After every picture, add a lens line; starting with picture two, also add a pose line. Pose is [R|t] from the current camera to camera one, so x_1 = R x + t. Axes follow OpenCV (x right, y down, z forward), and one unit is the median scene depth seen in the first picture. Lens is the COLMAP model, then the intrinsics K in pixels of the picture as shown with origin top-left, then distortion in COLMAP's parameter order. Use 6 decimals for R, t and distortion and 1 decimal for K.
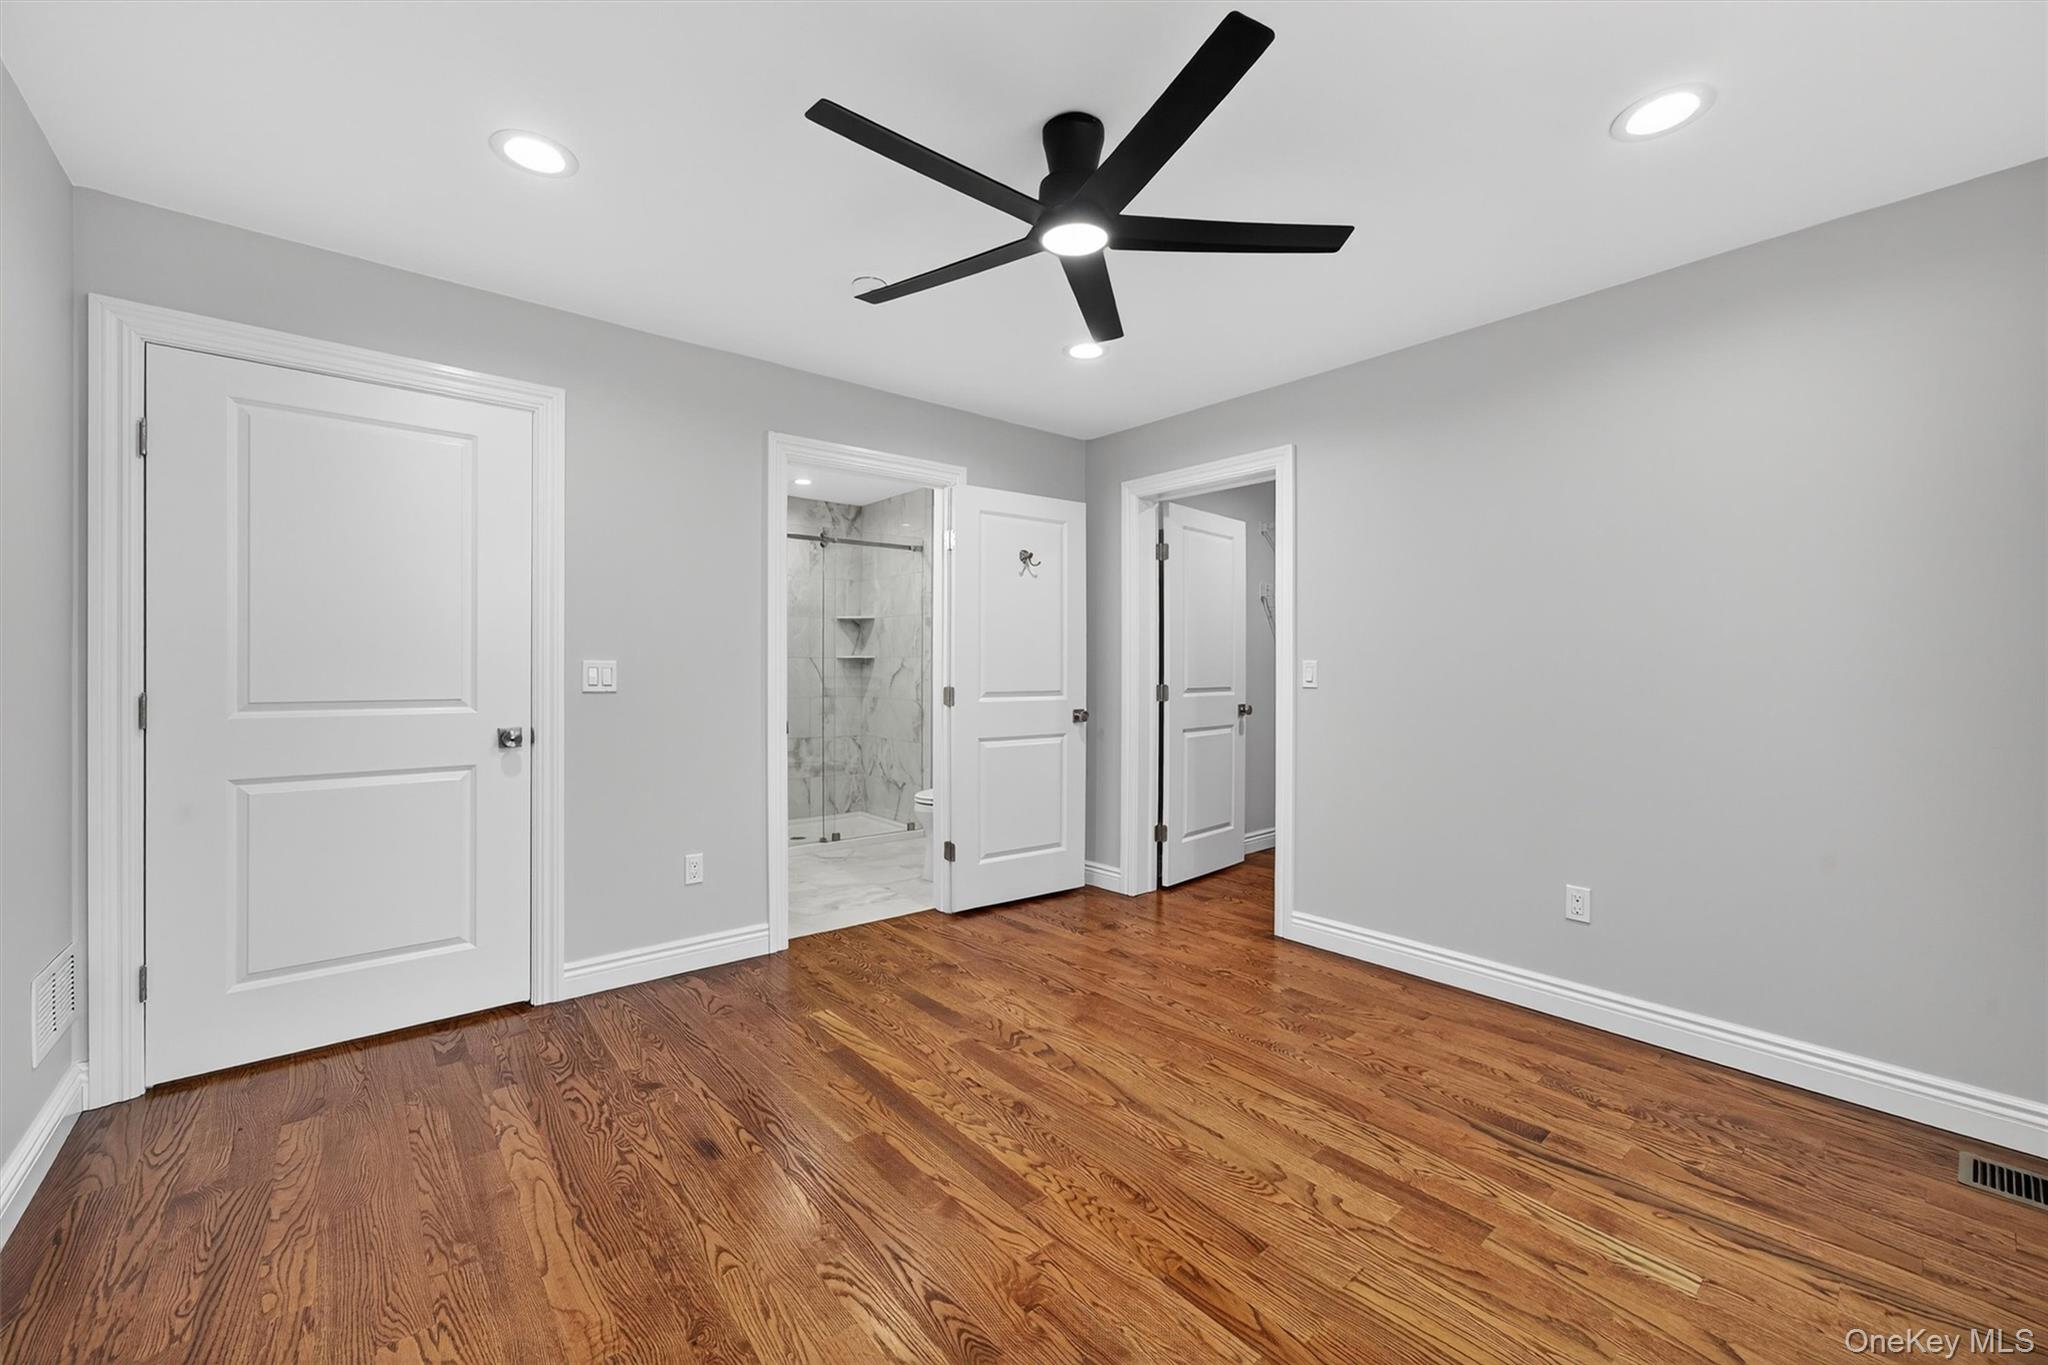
lens RADIAL K [[823.5, 0, 1013.0], [0, 823.5, 678.9], [0, 0, 1]] dist [-0.000157, 0.000468]
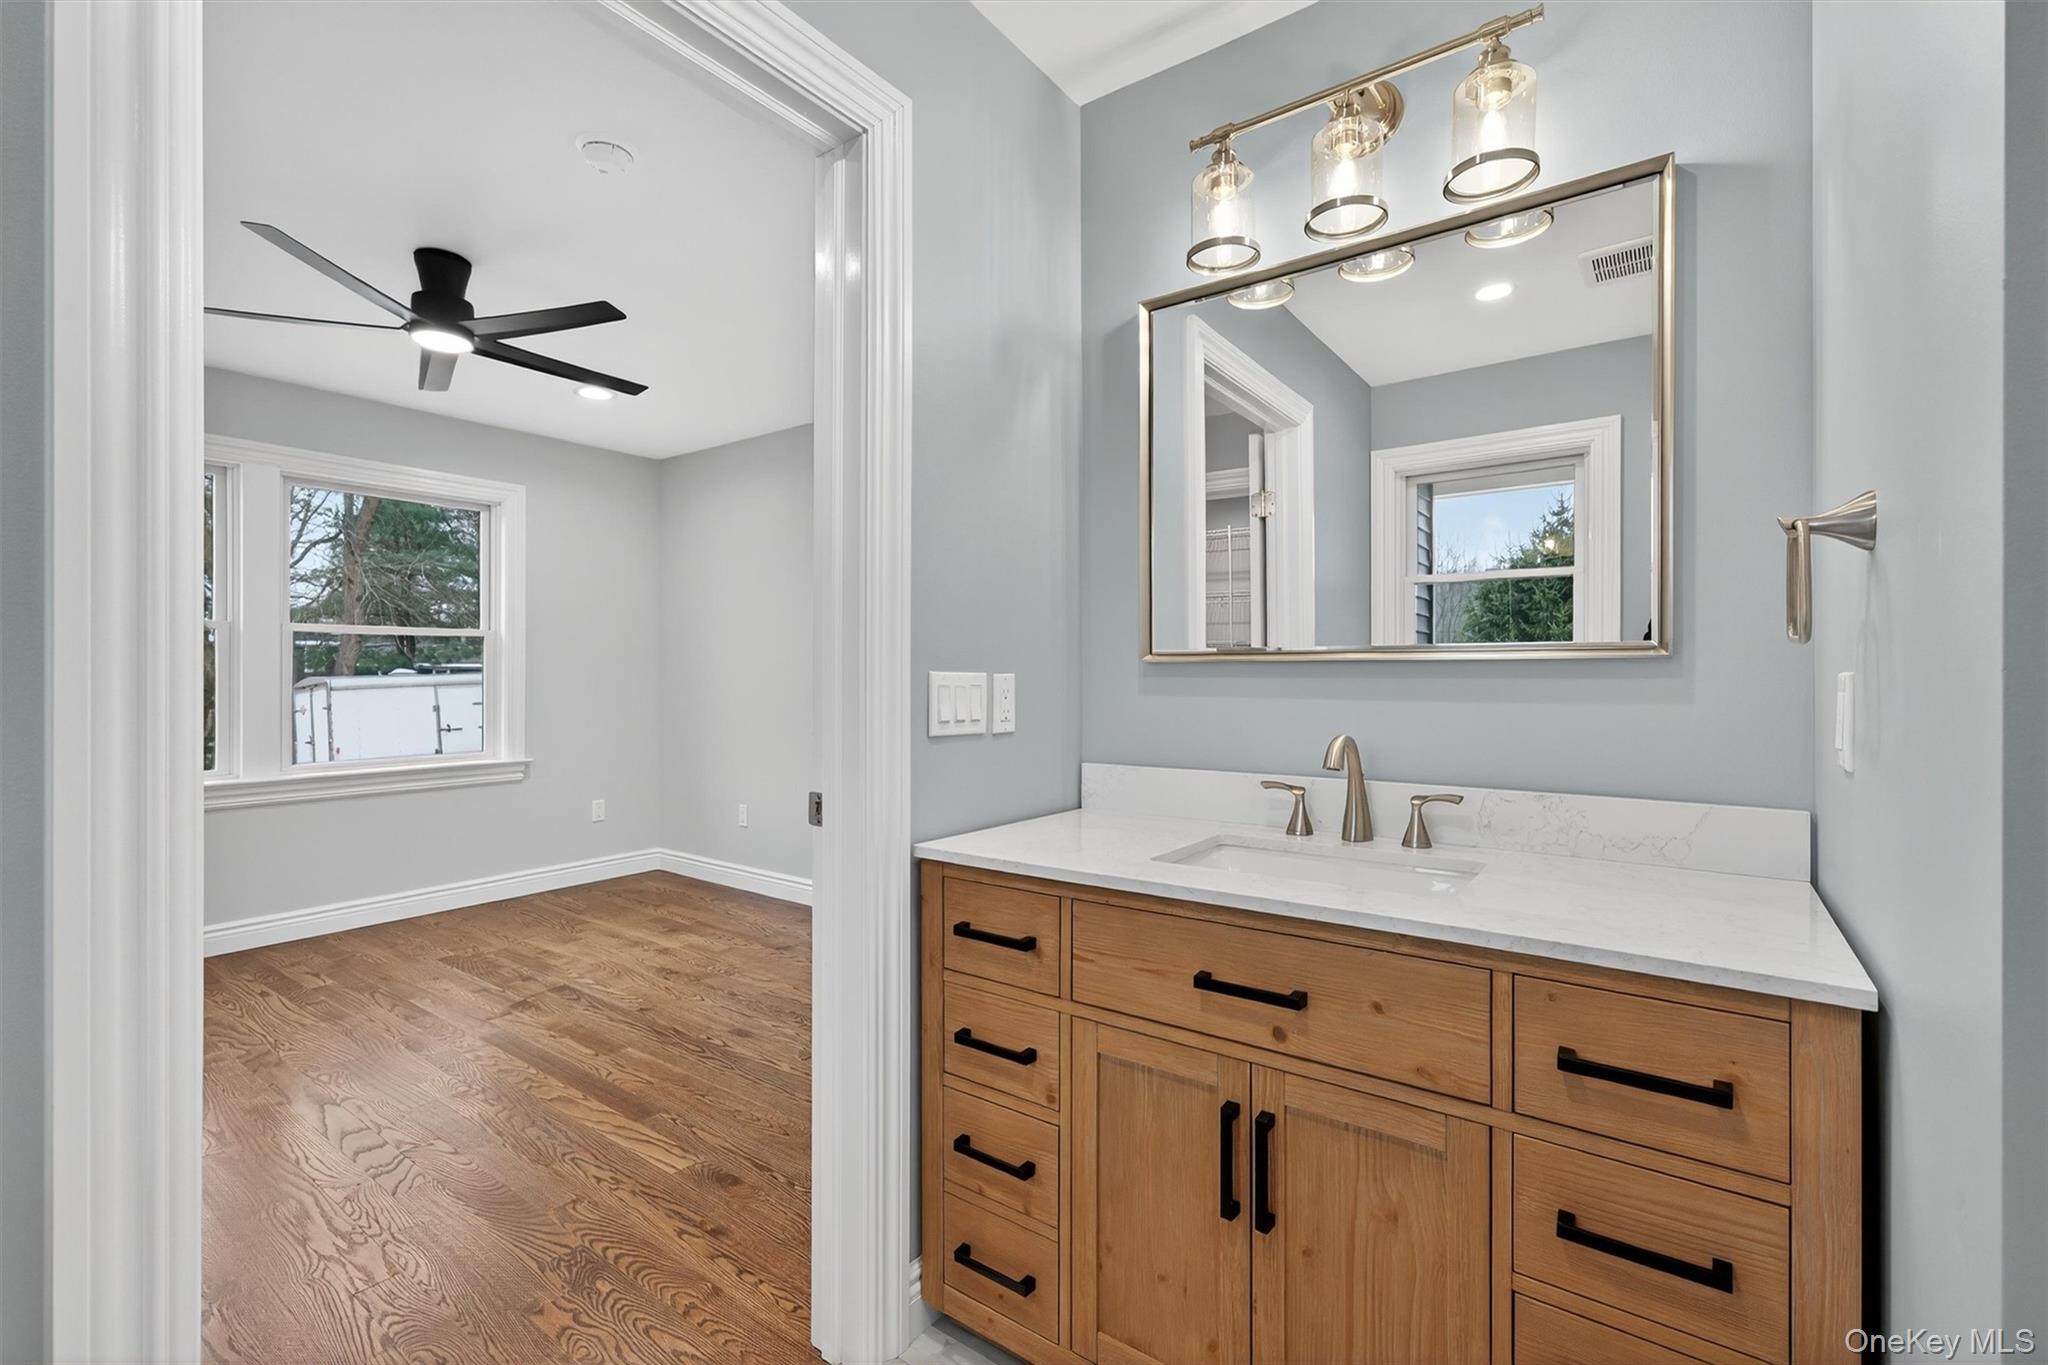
lens RADIAL K [[851.0, 0, 1016.3], [0, 851.0, 692.6], [0, 0, 1]] dist [0.011998, 0.000216]
pose [[-0.966306, 0.003116, -0.257378, -0.340551], [-0.003088, 0.999714, 0.023697, -0.012313], [0.257379, 0.023694, -0.966020, 1.864732]]
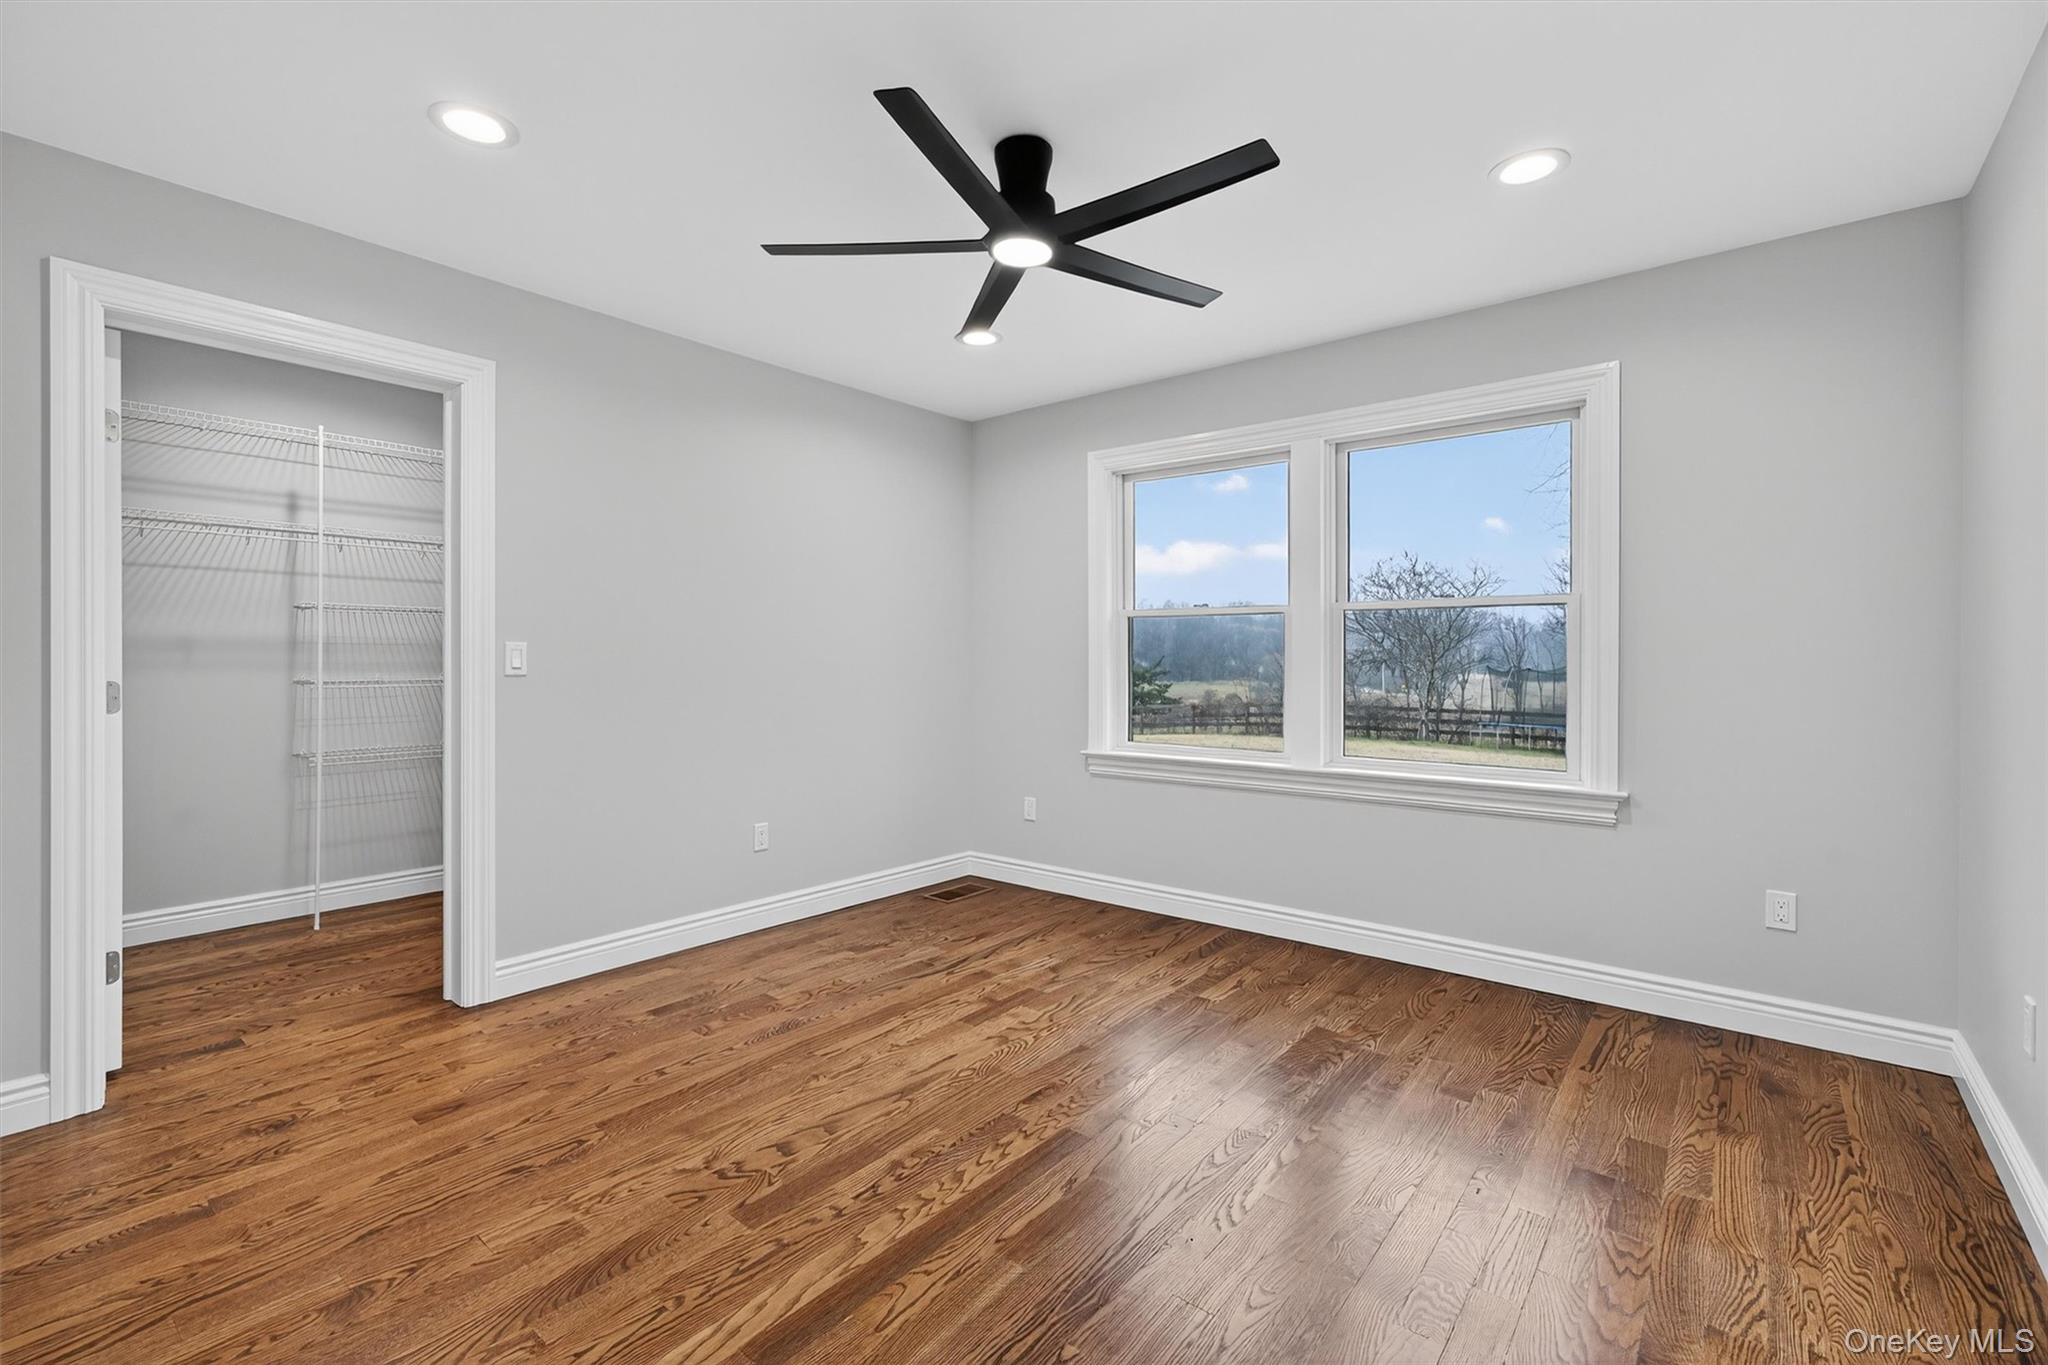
lens RADIAL K [[887.0, 0, 1029.7], [0, 887.0, 664.9], [0, 0, 1]] dist [-0.001653, 0.000568]
pose [[-0.209048, -0.004235, 0.977896, -0.781740], [0.002645, 0.999985, 0.004896, -0.004110], [-0.977902, 0.003610, -0.209033, 0.902370]]
